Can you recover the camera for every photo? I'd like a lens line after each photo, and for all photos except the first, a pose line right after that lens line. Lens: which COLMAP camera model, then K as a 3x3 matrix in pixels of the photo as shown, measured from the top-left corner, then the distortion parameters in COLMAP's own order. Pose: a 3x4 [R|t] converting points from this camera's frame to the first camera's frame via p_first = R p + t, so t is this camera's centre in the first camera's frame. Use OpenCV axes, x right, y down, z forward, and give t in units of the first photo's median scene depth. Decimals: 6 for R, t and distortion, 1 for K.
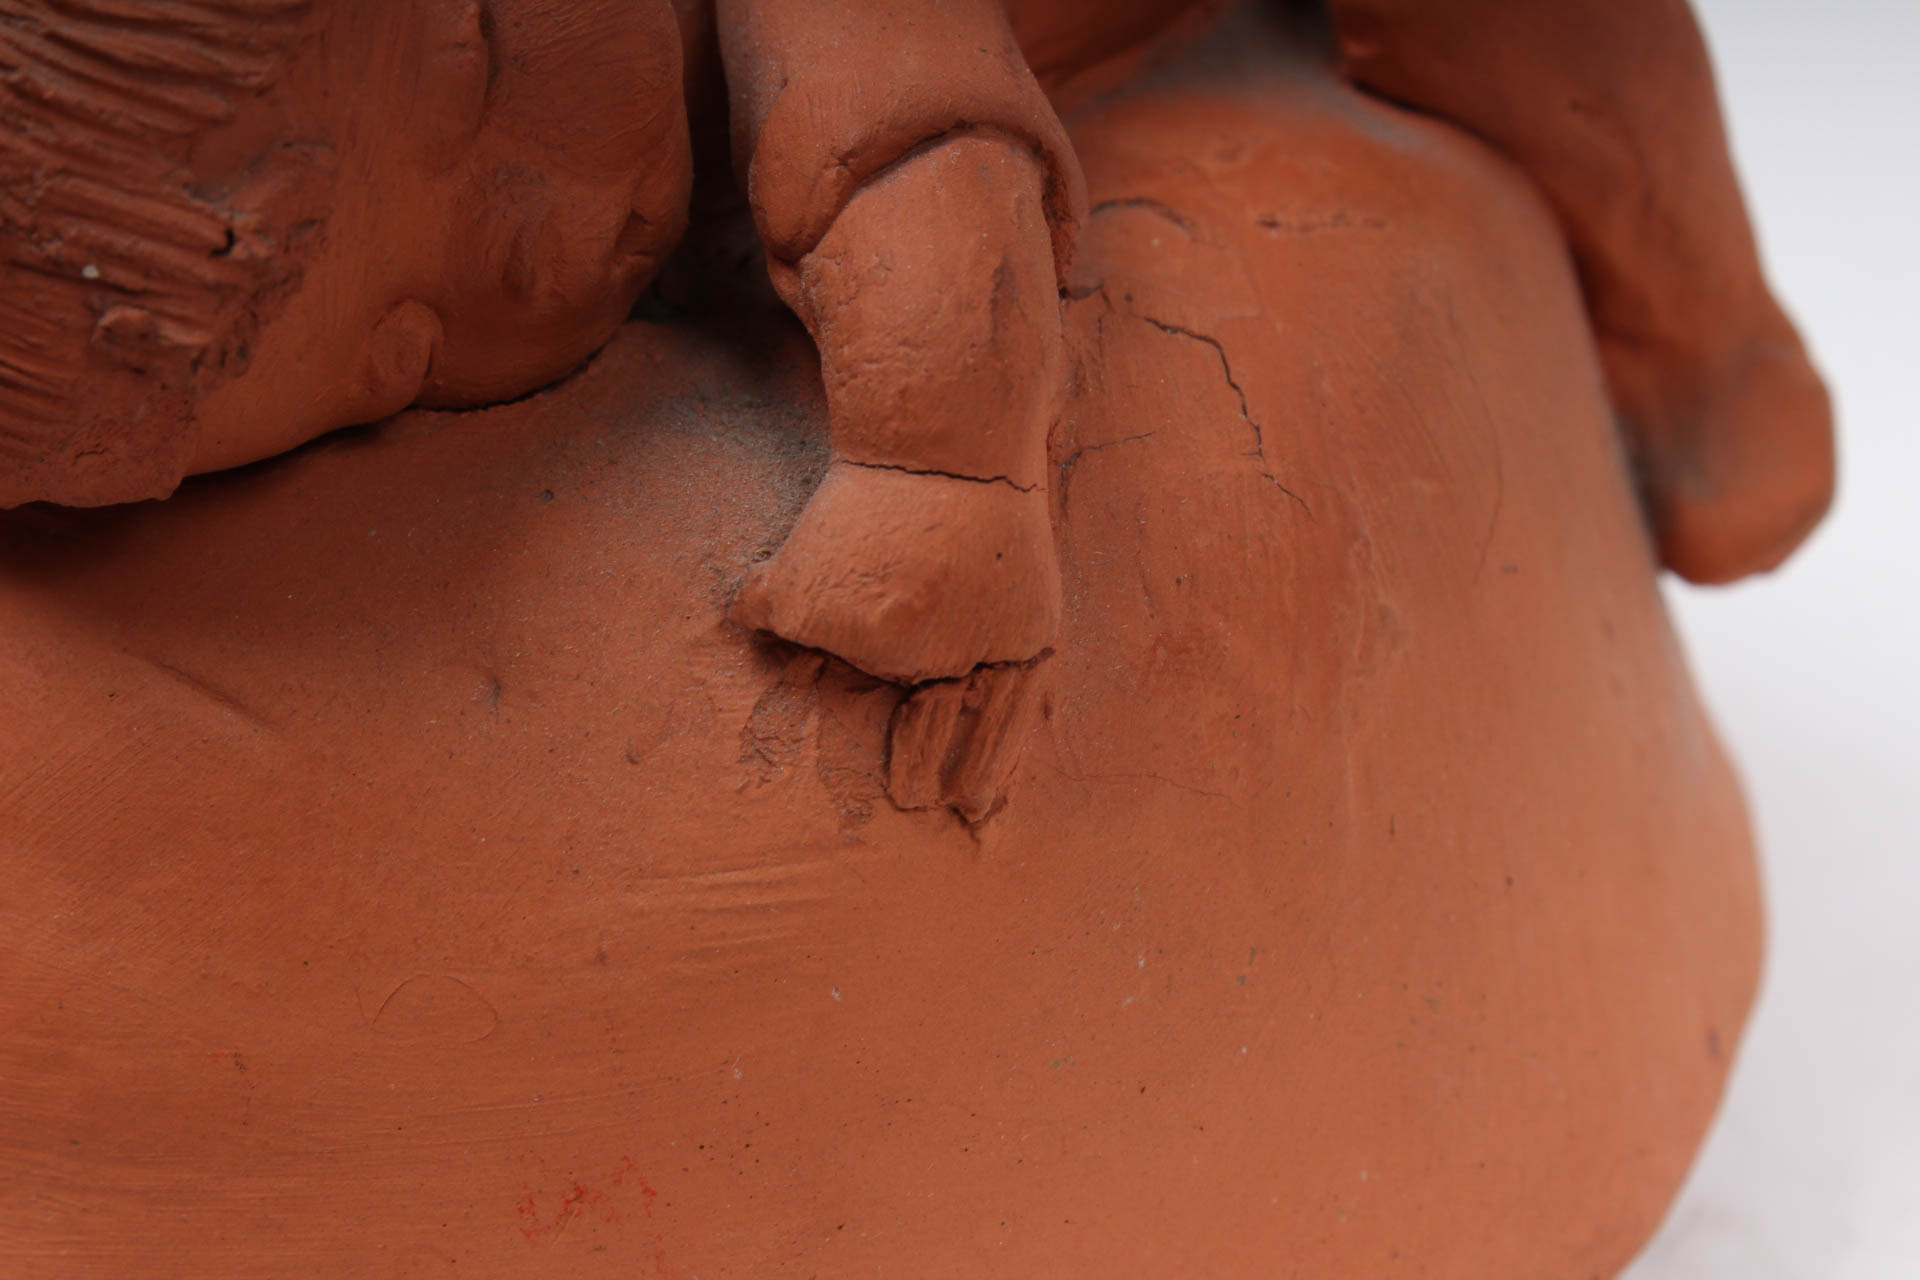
lens RADIAL K [[4295.2, 0, 966.9], [0, 4295.2, 645.9], [0, 0, 1]] dist [0.050401, 0.000000]
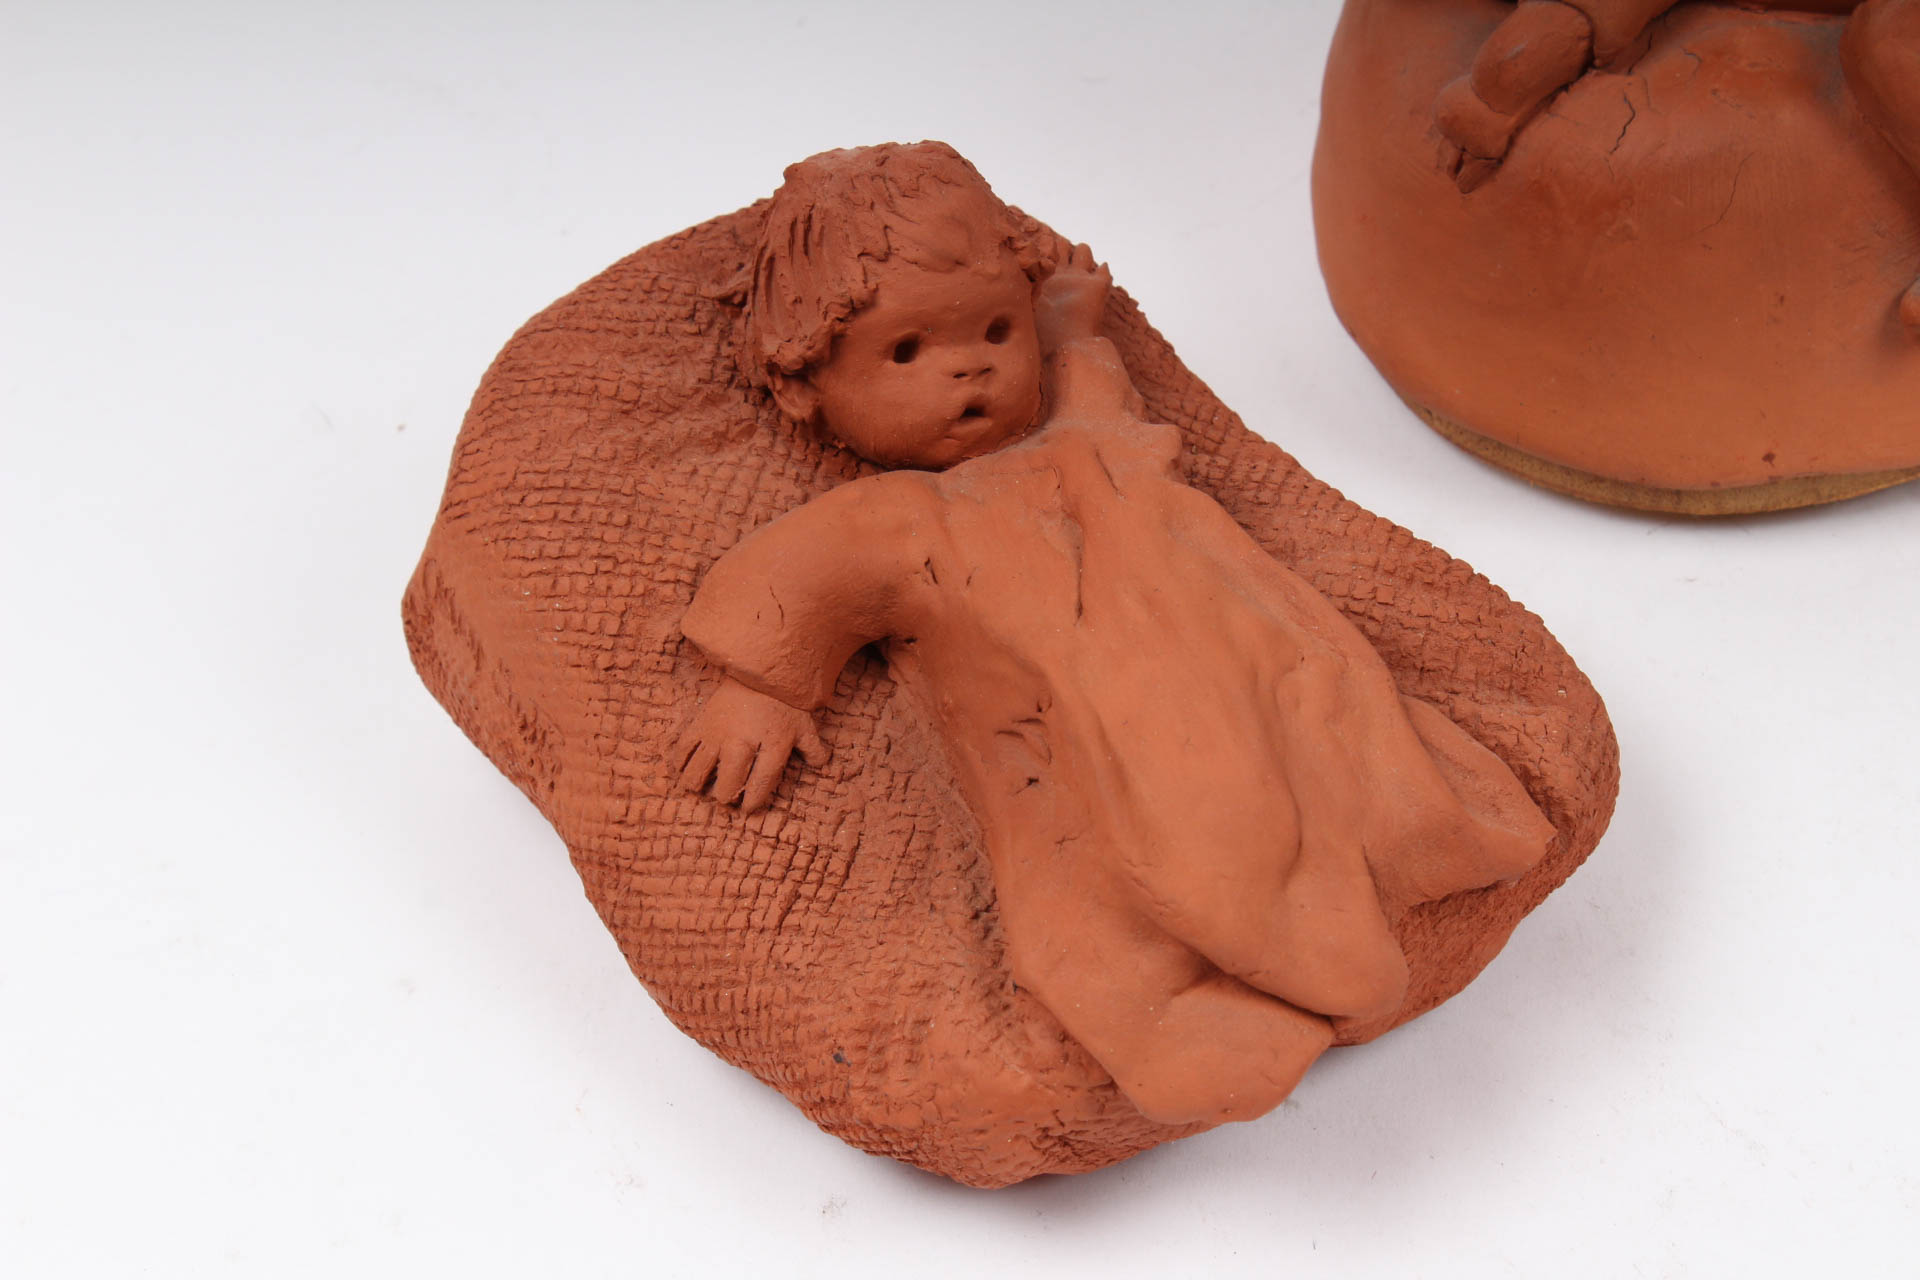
lens RADIAL K [[4295.2, 0, 963.1], [0, 4295.2, 641.7], [0, 0, 1]] dist [0.050401, 0.000000]
pose [[0.368796, 0.647870, -0.666524, 2.199801], [-0.351183, 0.761039, 0.545426, -1.309464], [0.860616, 0.032921, 0.508189, -0.902825]]
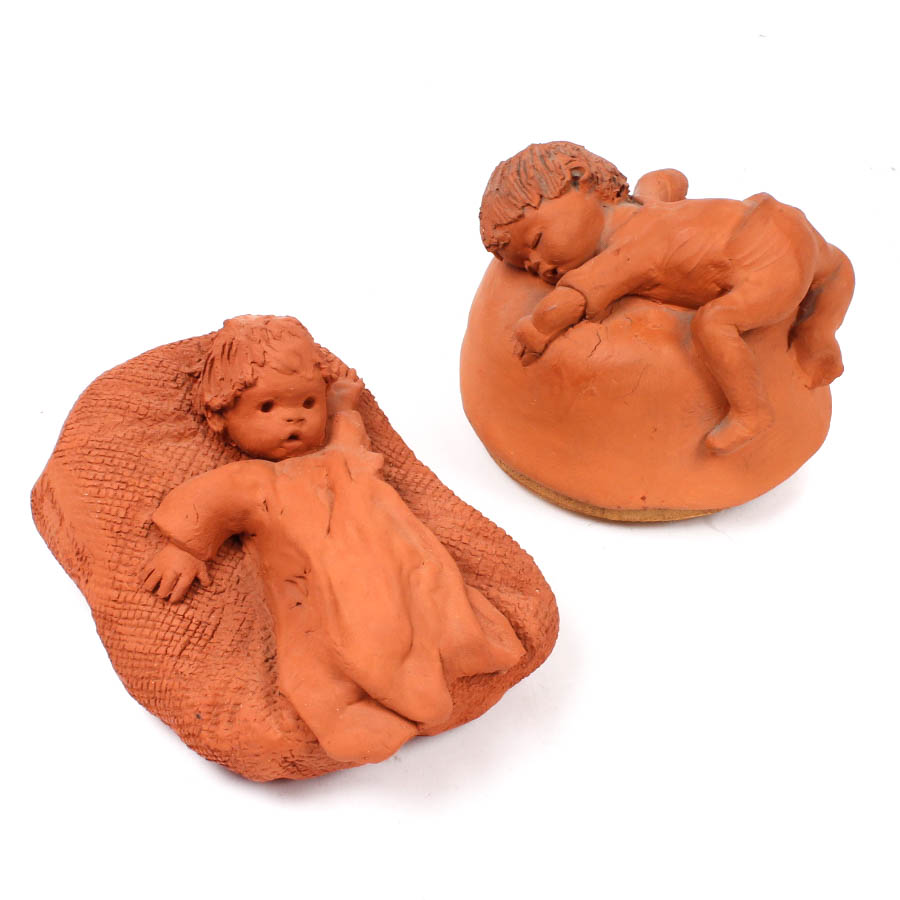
lens RADIAL K [[2086.5, 0, 449.0], [0, 2086.5, 446.8], [0, 0, 1]] dist [-0.117909, 0.000000]
pose [[0.333813, 0.658460, -0.674536, 2.397696], [-0.470321, 0.736491, 0.486188, -1.492671], [0.816925, 0.154953, 0.555538, -0.994464]]
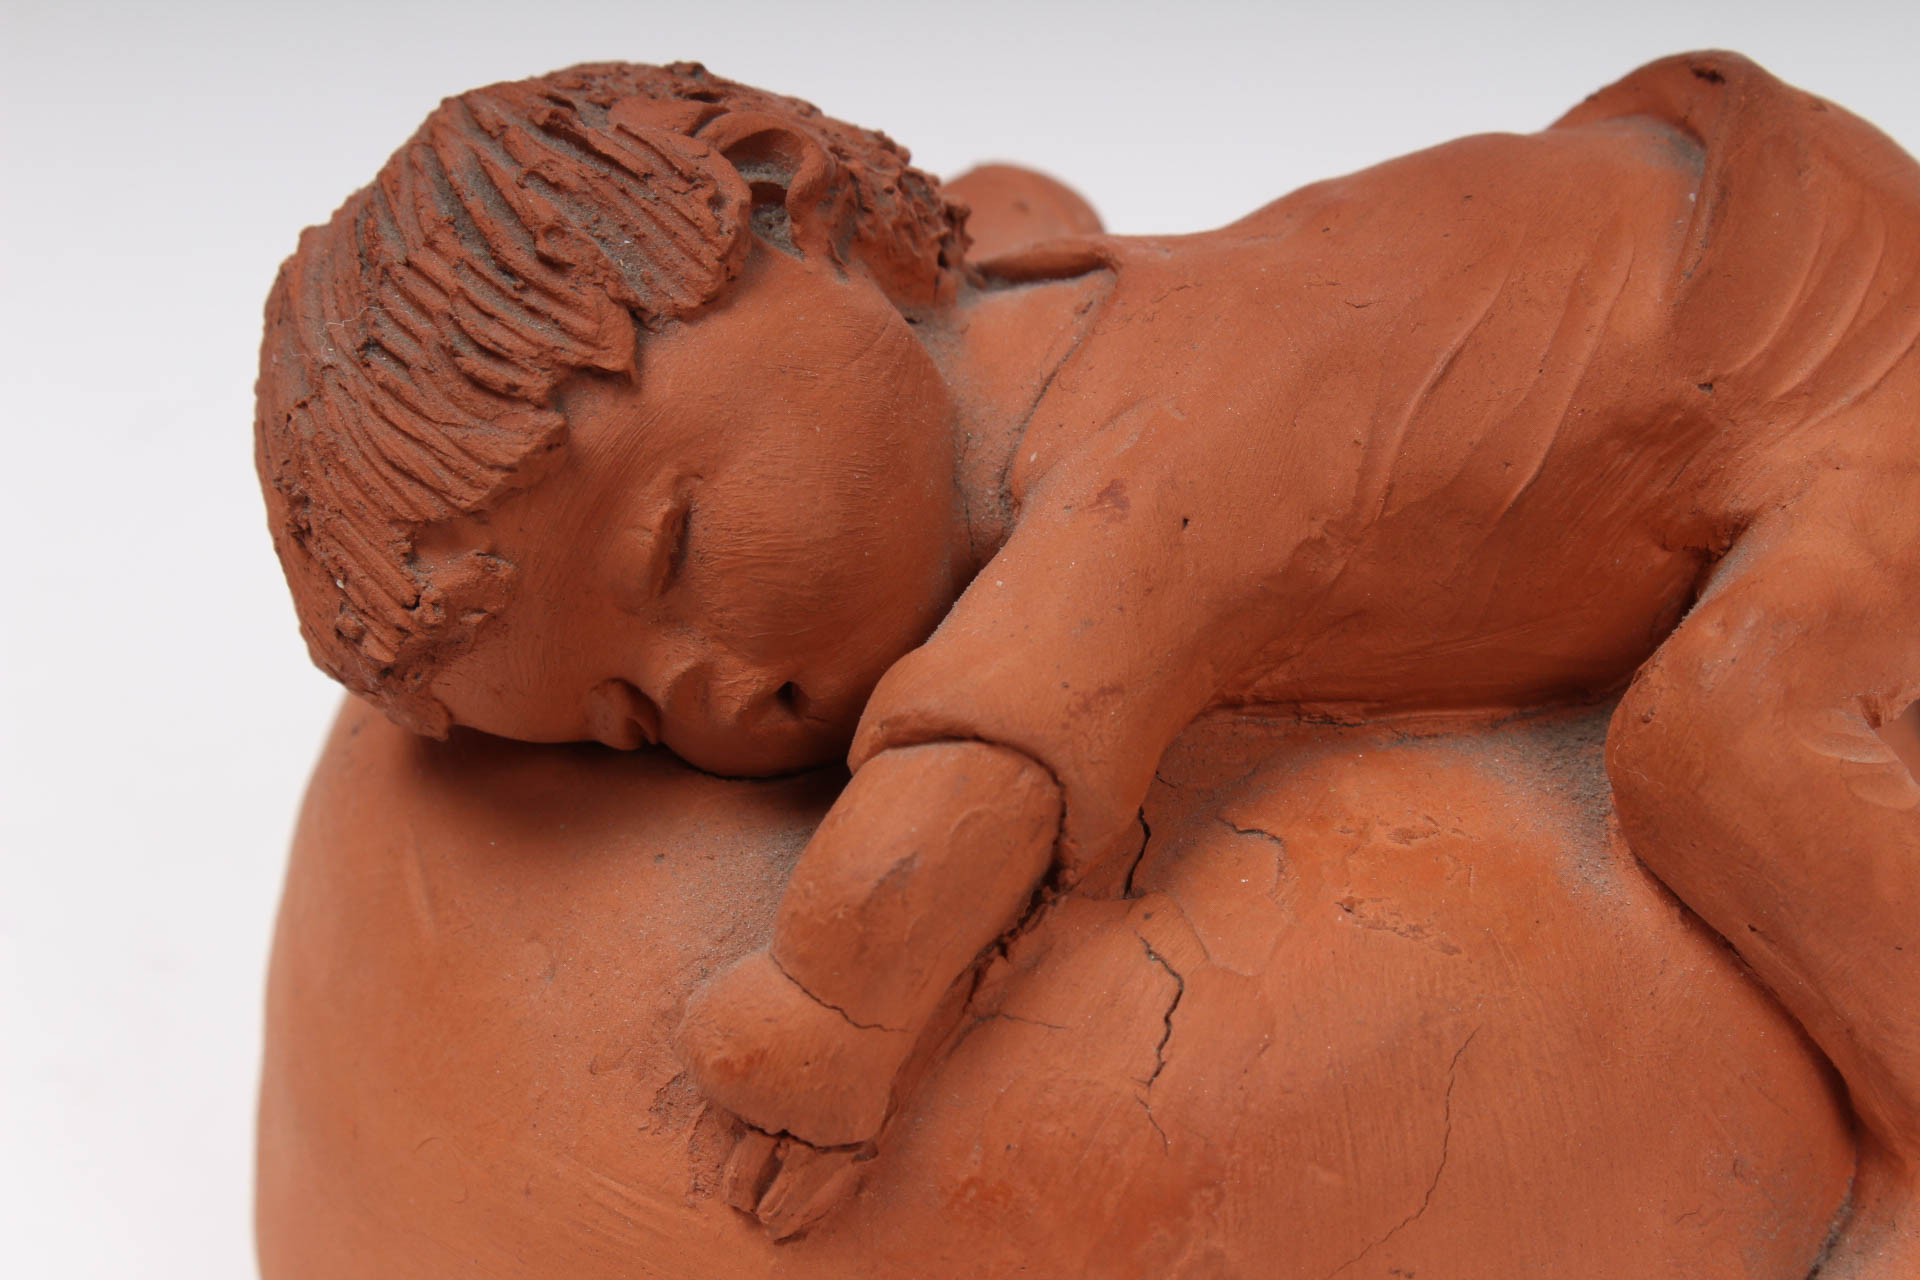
lens RADIAL K [[4295.2, 0, 959.1], [0, 4295.2, 641.5], [0, 0, 1]] dist [0.050401, 0.000000]
pose [[0.708271, 0.411939, -0.573287, 0.709155], [-0.367952, 0.908475, 0.198201, -0.398619], [0.602464, 0.070563, 0.795021, 0.010899]]
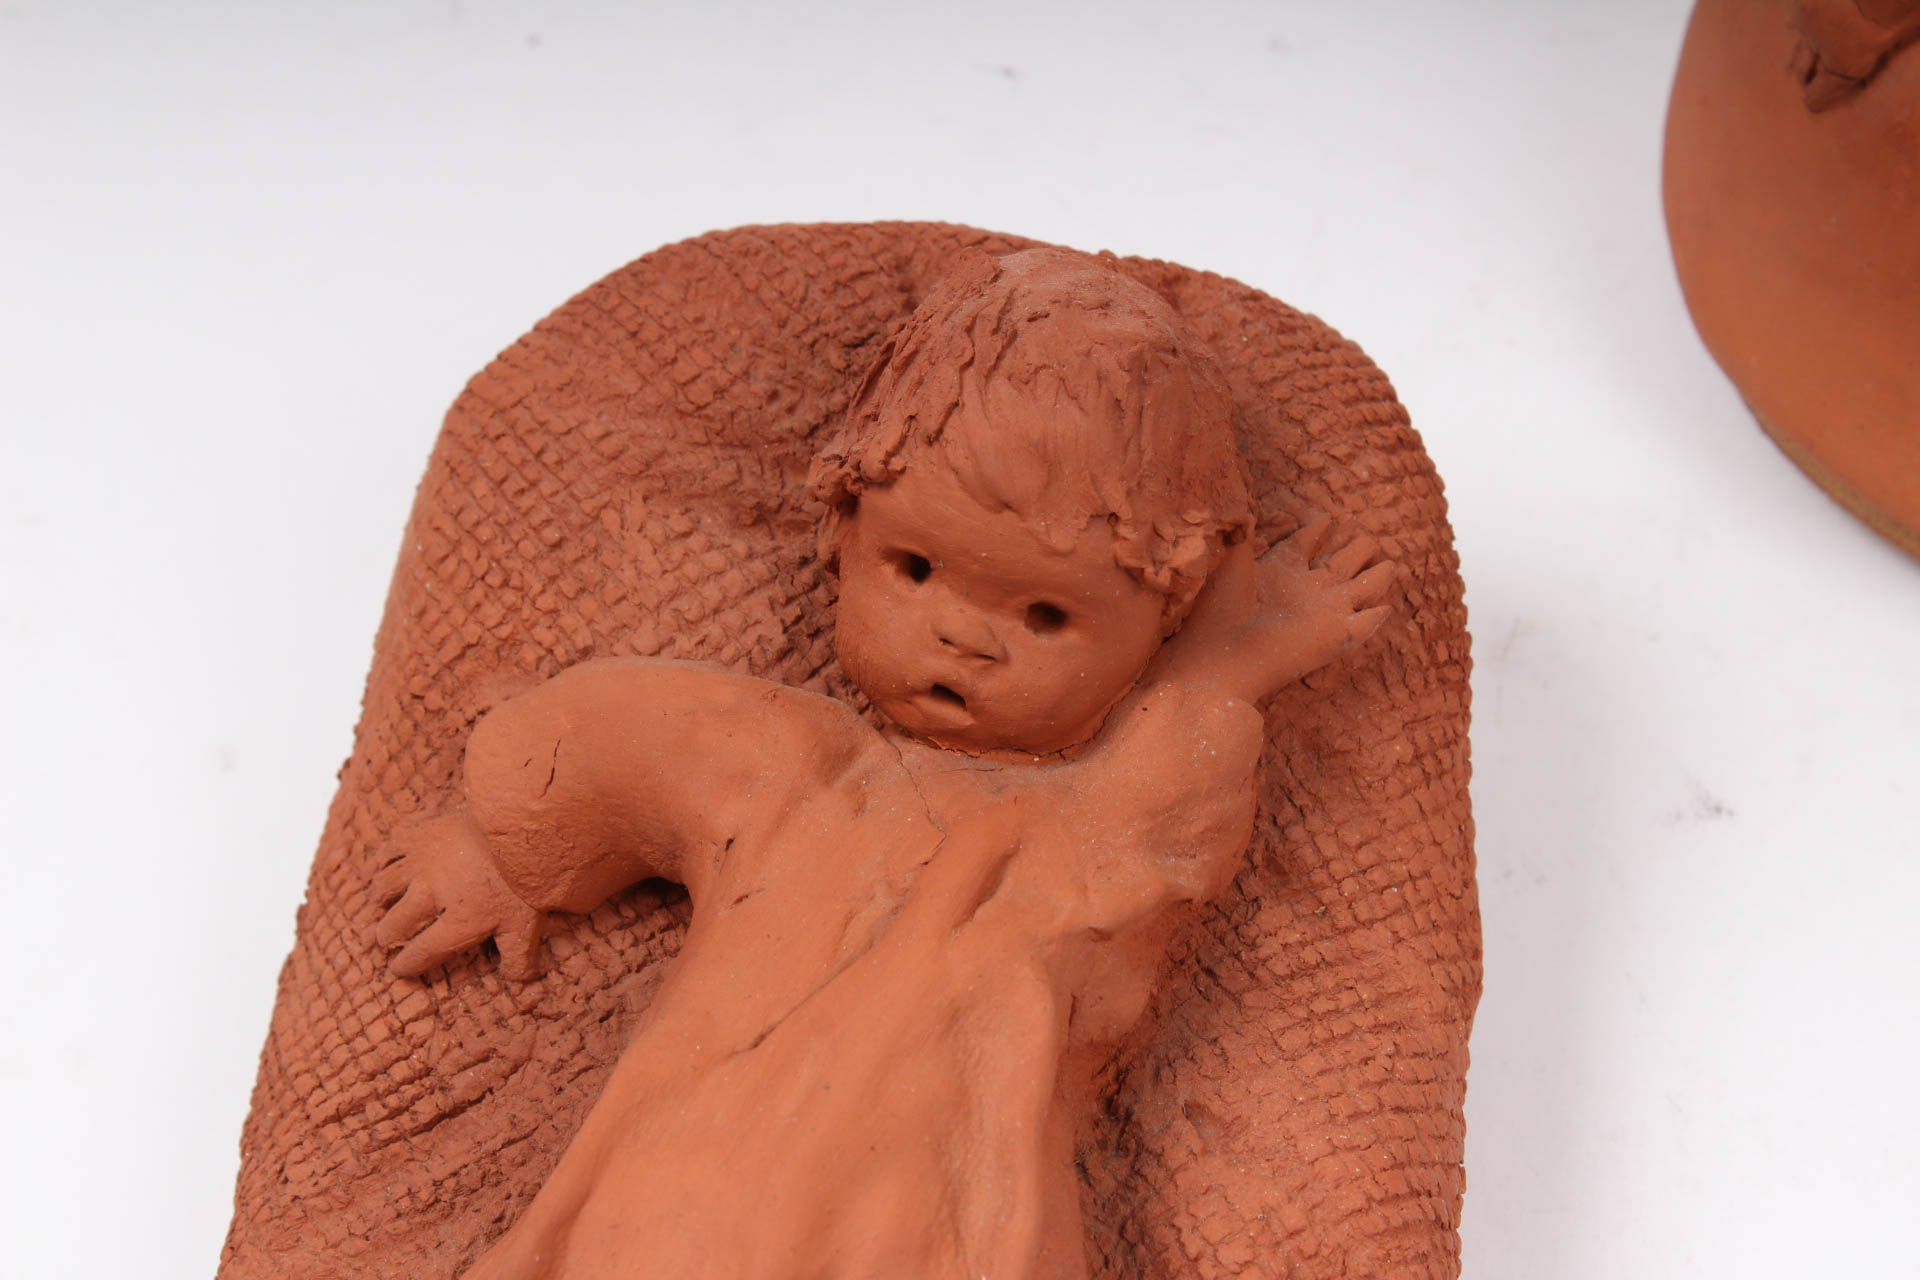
lens RADIAL K [[4295.2, 0, 965.9], [0, 4295.2, 642.0], [0, 0, 1]] dist [0.050401, 0.000000]
pose [[-0.389142, 0.744191, -0.542908, 1.203860], [-0.352930, 0.423944, 0.834093, -1.528225], [0.850887, 0.516189, 0.097673, 0.403632]]
